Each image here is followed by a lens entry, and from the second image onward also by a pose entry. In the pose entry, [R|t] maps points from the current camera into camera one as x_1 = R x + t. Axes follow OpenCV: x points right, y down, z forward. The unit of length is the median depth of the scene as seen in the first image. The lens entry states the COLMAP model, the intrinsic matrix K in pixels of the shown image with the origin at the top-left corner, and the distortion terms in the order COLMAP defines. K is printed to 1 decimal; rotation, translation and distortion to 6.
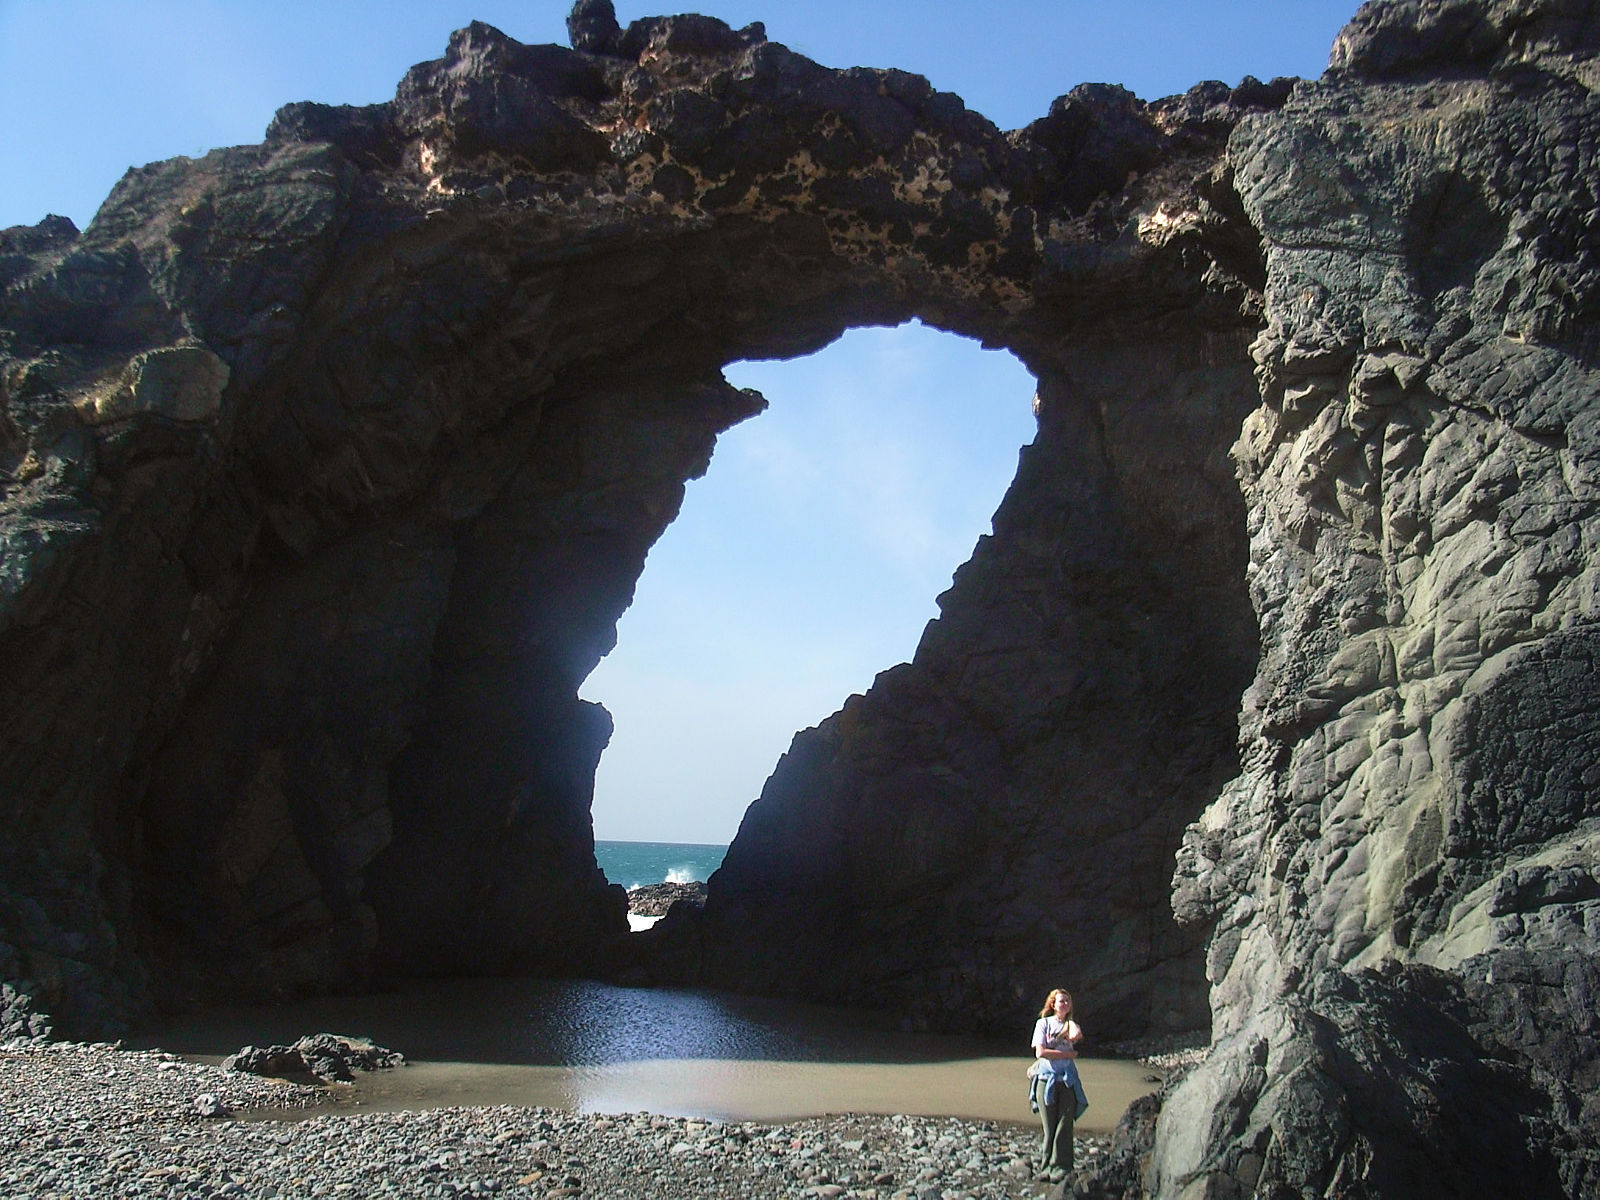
lens RADIAL K [[1742.5, 0, 798.5], [0, 1742.5, 614.7], [0, 0, 1]] dist [0.006307, 0.000000]
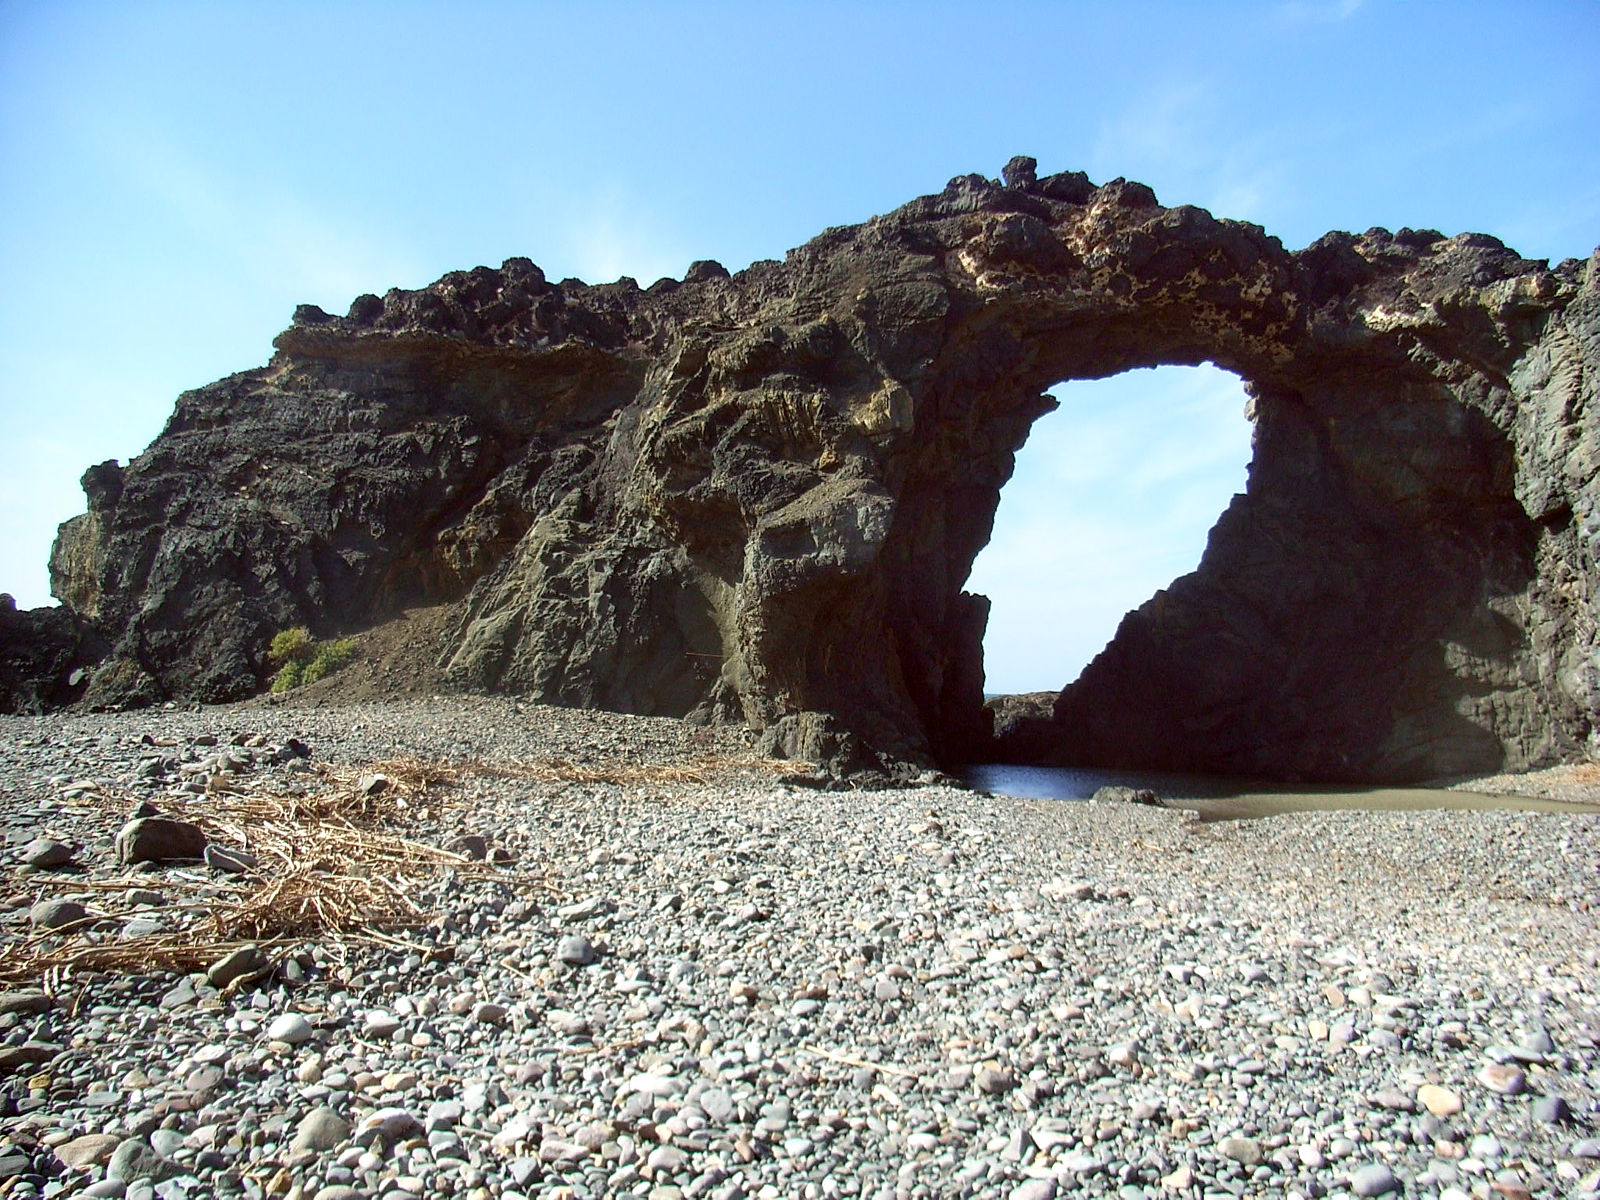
lens RADIAL K [[1307.5, 0, 837.0], [0, 1307.5, 595.0], [0, 0, 1]] dist [-0.091358, 0.019785]
pose [[0.990652, -0.006210, 0.136273, -0.501932], [-0.002499, 0.997970, 0.063639, -0.030345], [-0.136392, -0.063384, 0.988625, -0.196578]]
